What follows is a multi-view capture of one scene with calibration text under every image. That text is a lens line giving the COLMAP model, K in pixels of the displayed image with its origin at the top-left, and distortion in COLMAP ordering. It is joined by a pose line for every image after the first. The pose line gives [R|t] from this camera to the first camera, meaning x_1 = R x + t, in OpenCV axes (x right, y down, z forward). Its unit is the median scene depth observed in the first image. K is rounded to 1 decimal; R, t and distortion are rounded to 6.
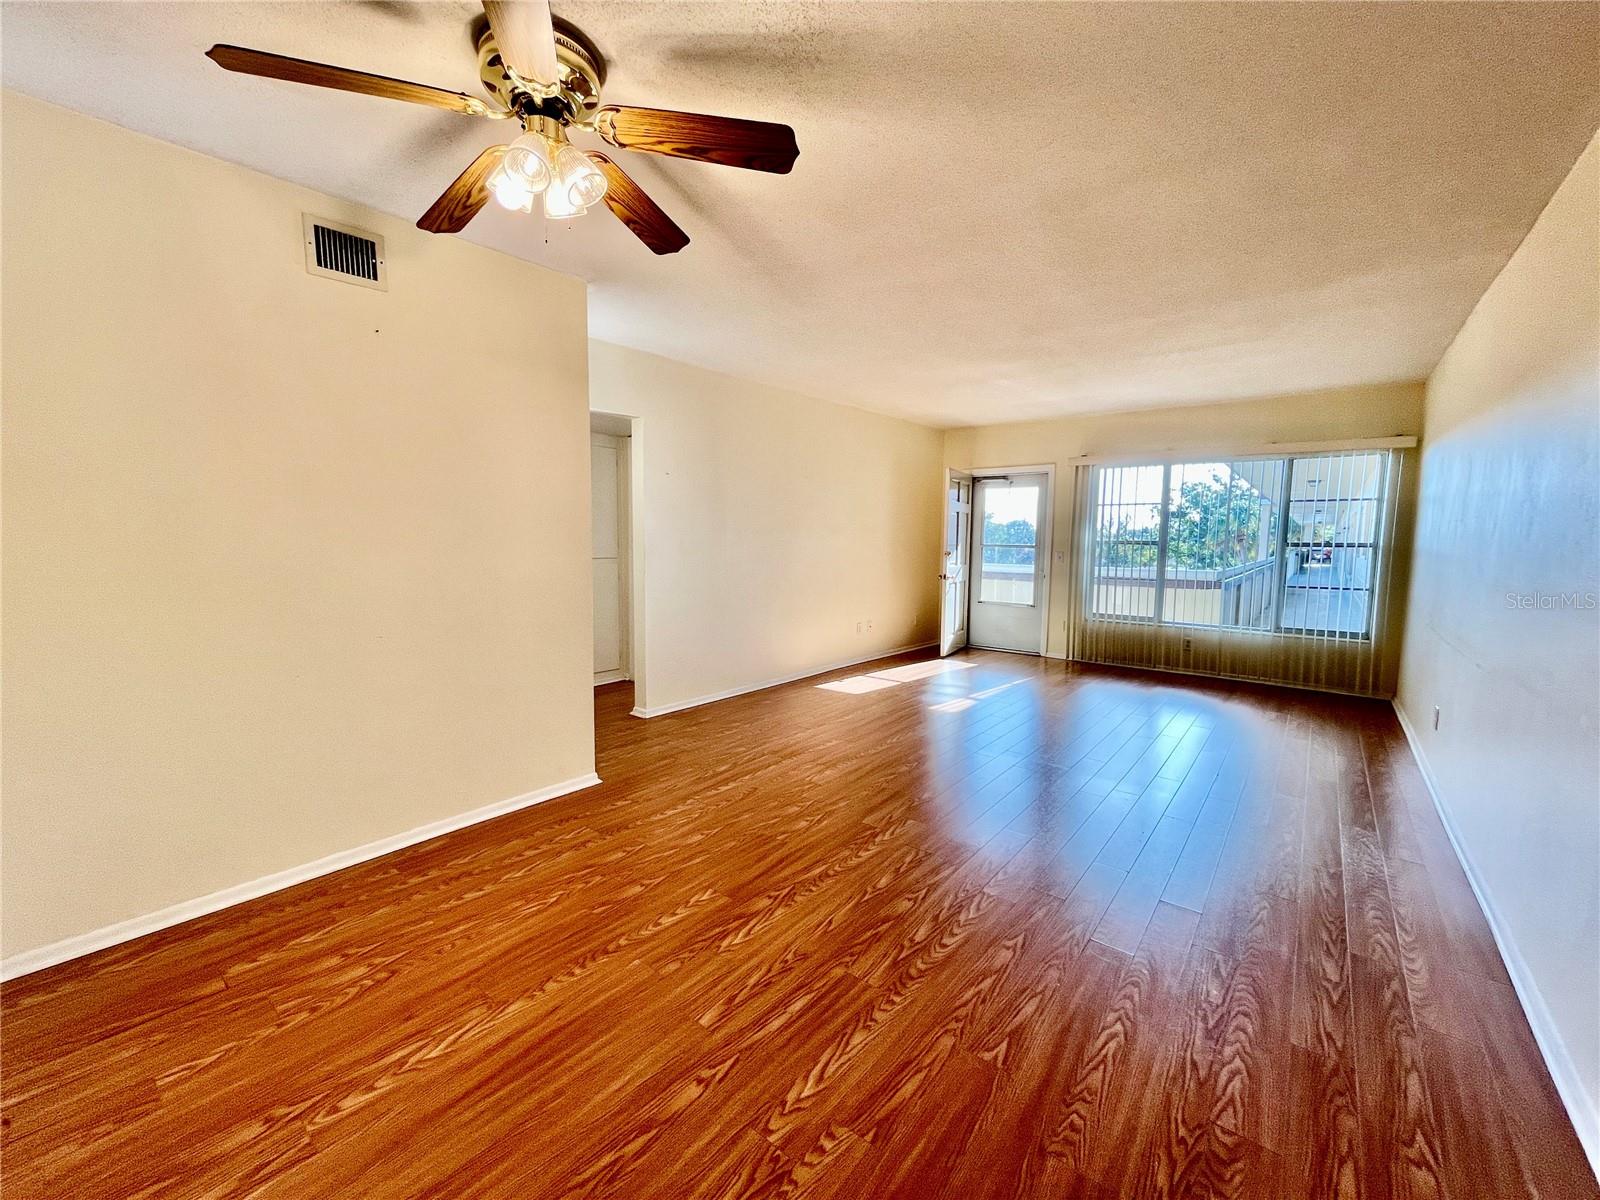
lens RADIAL K [[637.2, 0, 800.0], [0, 637.2, 600.0], [0, 0, 1]] dist [0.035875, 0.000060]
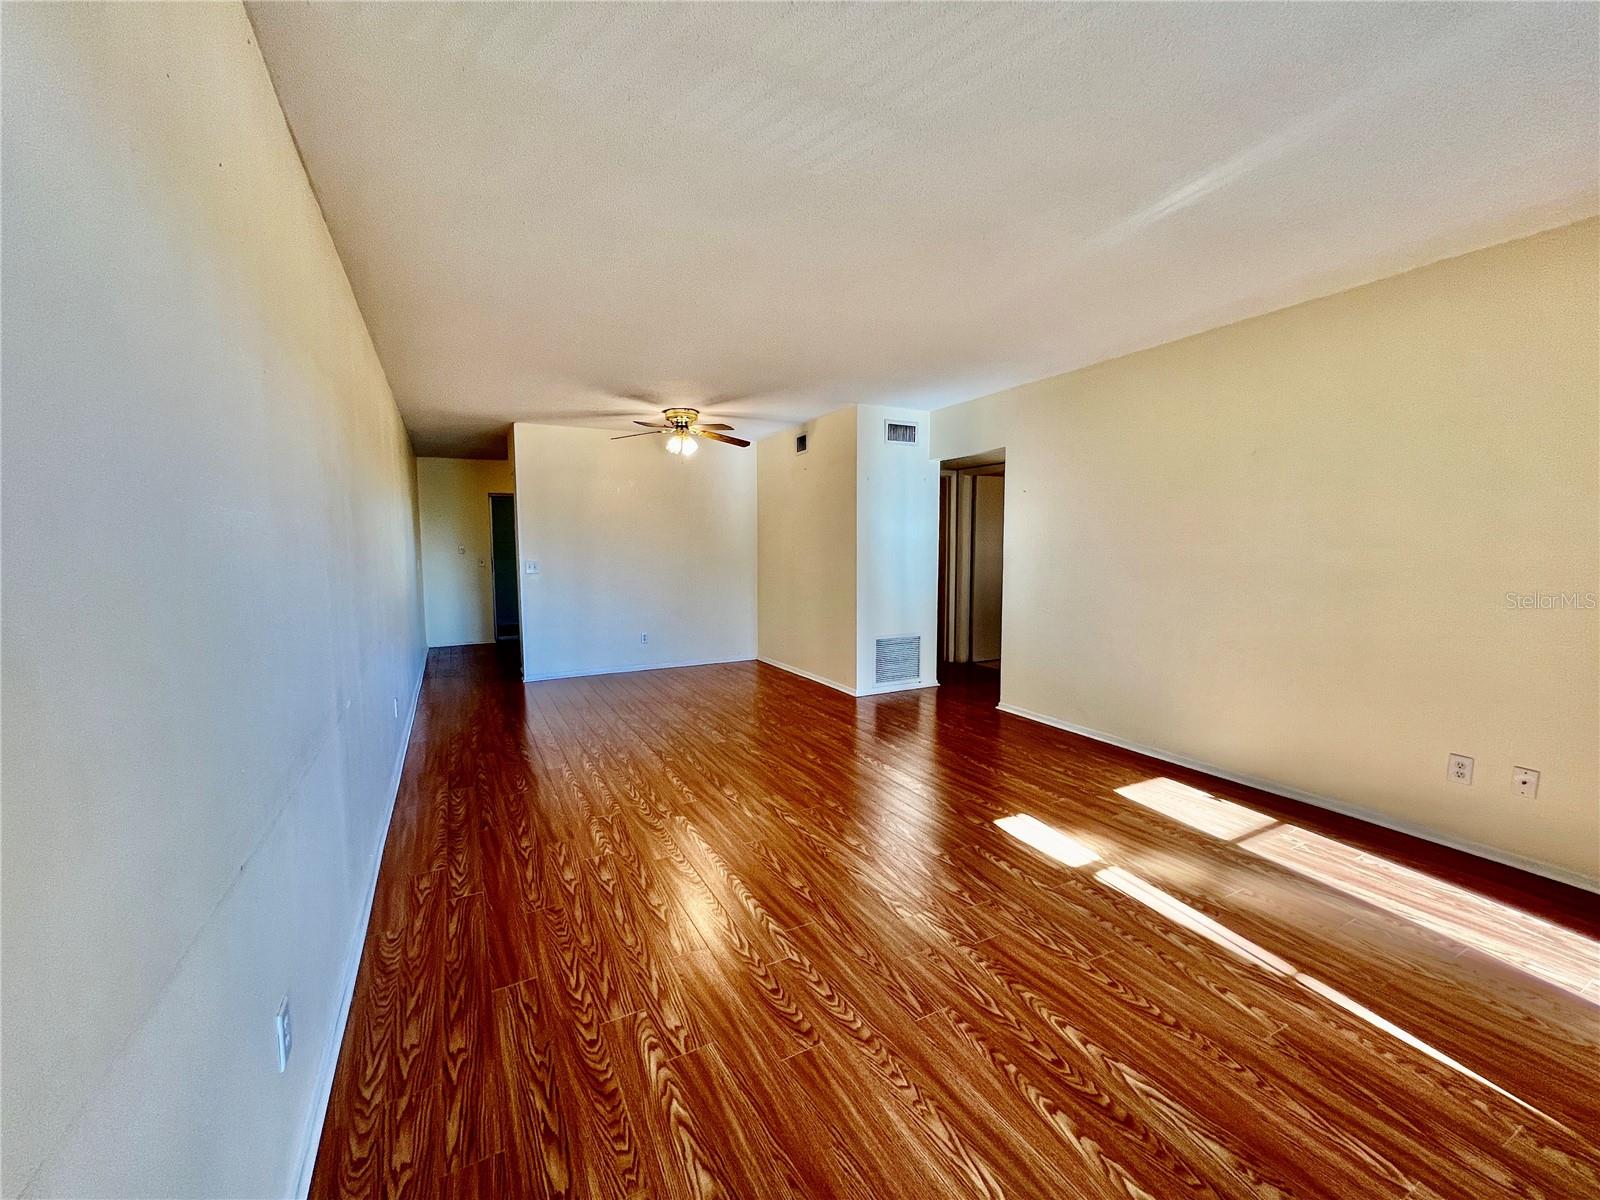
lens RADIAL K [[650.6, 0, 796.9], [0, 650.6, 597.0], [0, 0, 1]] dist [-0.004865, 0.000076]
pose [[-0.392097, 0.054152, -0.918329, 1.106021], [-0.100536, 0.989764, 0.101290, -0.108021], [0.914414, 0.132040, -0.382639, 1.282743]]
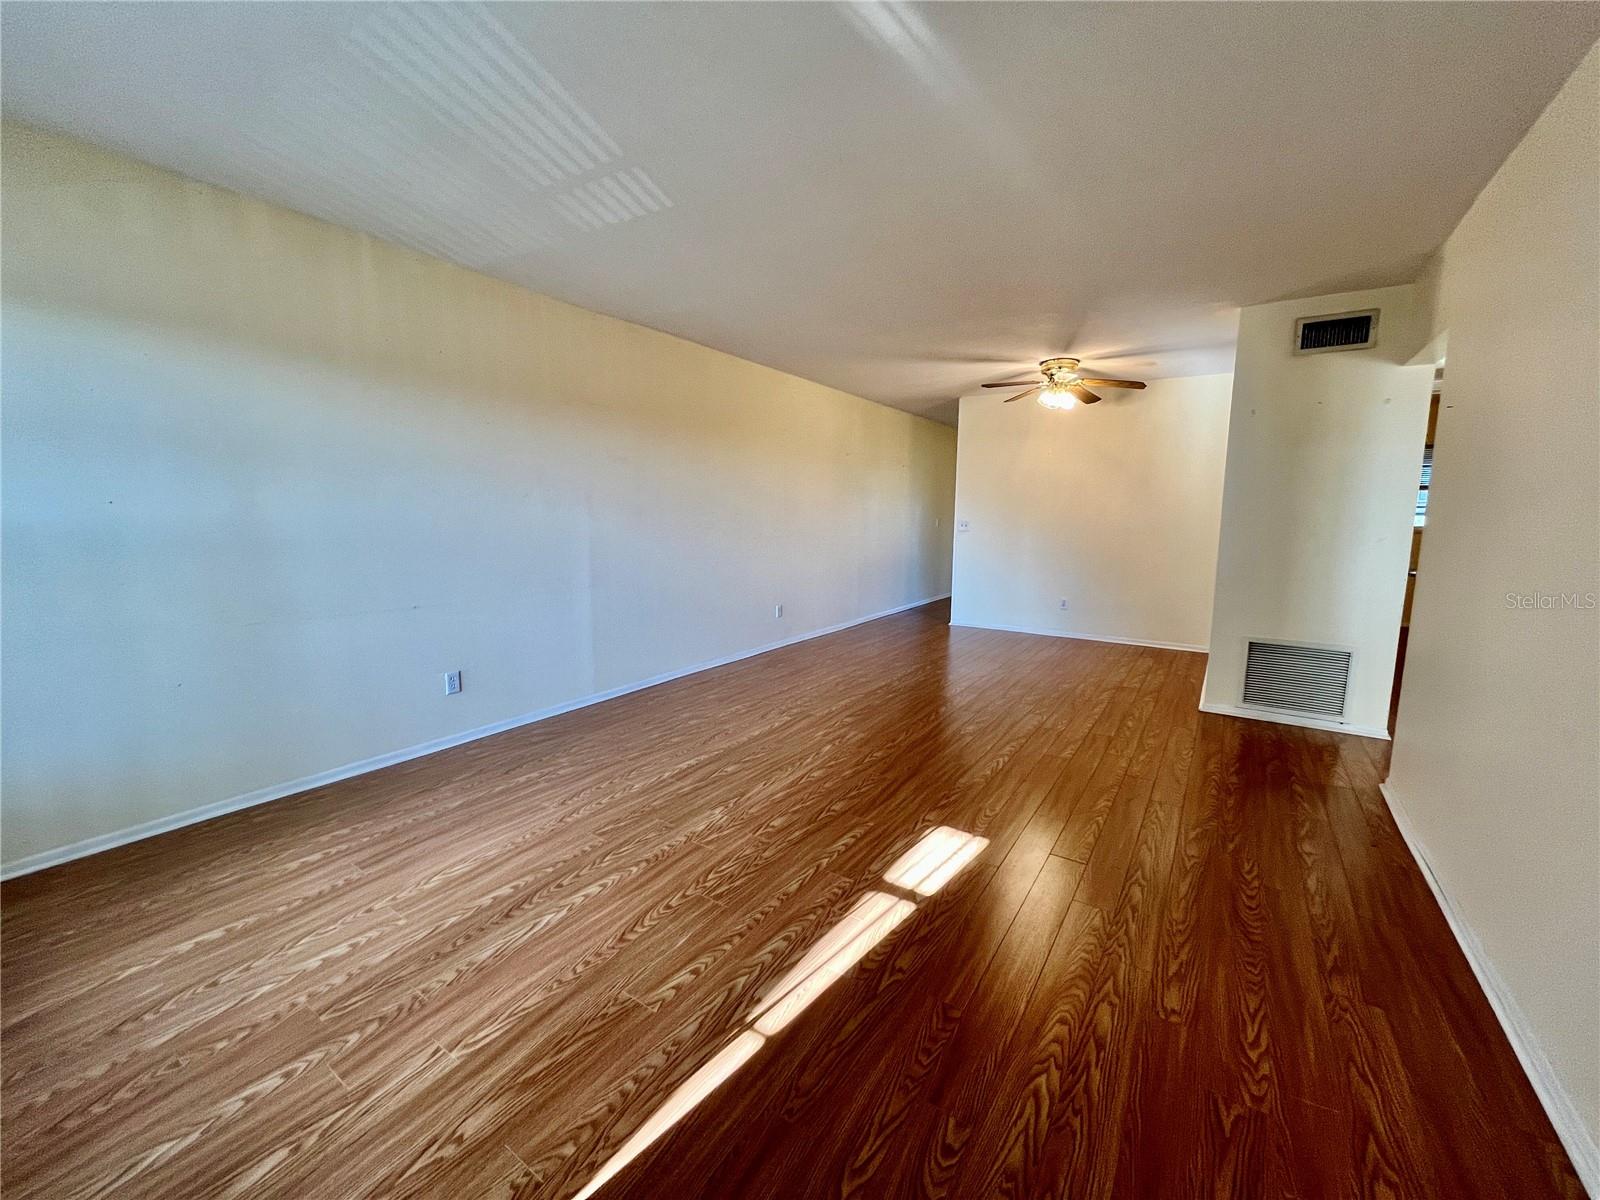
lens RADIAL K [[650.6, 0, 796.9], [0, 650.6, 597.0], [0, 0, 1]] dist [-0.004865, 0.000076]
pose [[-0.995048, -0.022617, -0.096789, 0.513362], [-0.045114, 0.970452, 0.237038, -0.166634], [0.088568, 0.240230, -0.966667, 1.825758]]
